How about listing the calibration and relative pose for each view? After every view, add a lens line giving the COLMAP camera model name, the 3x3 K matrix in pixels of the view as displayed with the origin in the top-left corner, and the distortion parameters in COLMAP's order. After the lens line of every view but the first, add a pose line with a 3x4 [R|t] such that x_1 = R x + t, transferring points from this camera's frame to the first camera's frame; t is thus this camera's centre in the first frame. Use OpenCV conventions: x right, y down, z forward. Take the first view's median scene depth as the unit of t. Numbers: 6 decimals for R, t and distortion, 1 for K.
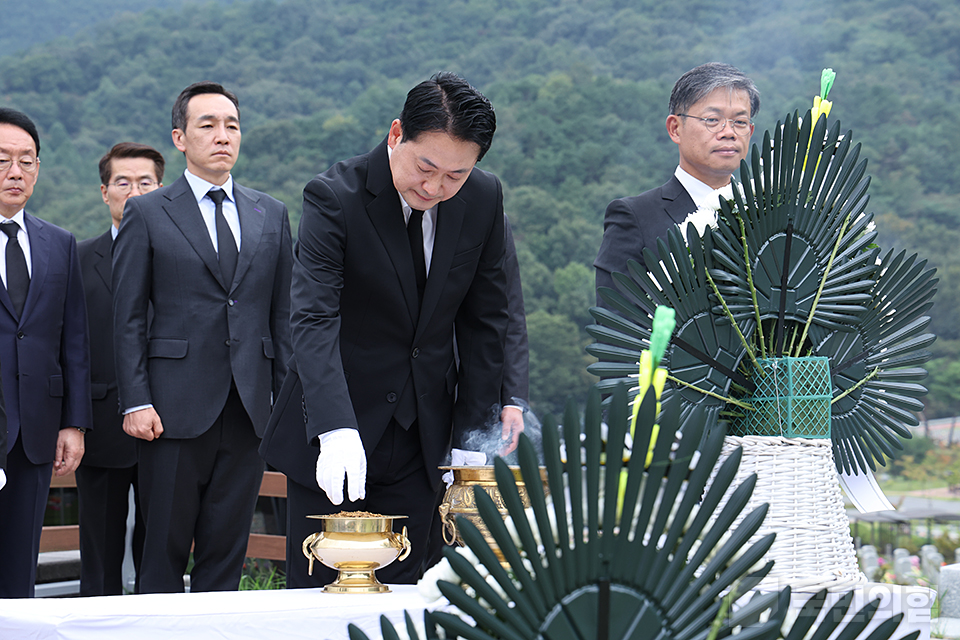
lens RADIAL K [[2731.4, 0, 480.0], [0, 2731.4, 320.0], [0, 0, 1]] dist [0.789566, -0.202256]
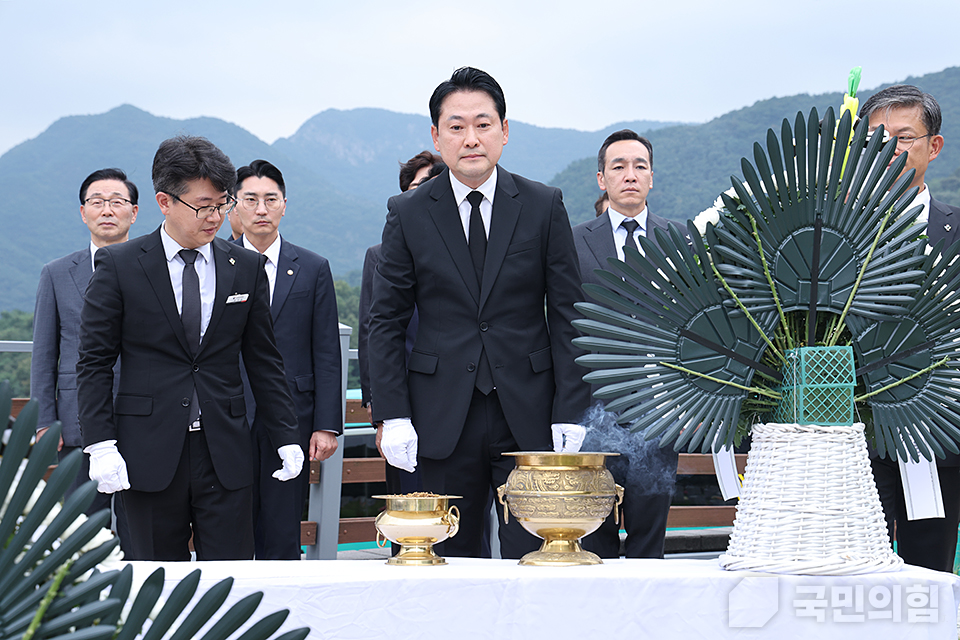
lens RADIAL K [[2116.1, 0, 480.0], [0, 2116.1, 320.0], [0, 0, 1]] dist [0.375727, -0.151428]
pose [[0.899853, -0.025852, -0.435426, 0.349339], [0.019378, 0.999626, -0.019303, 0.016405], [0.435762, 0.008933, 0.900017, 0.227623]]
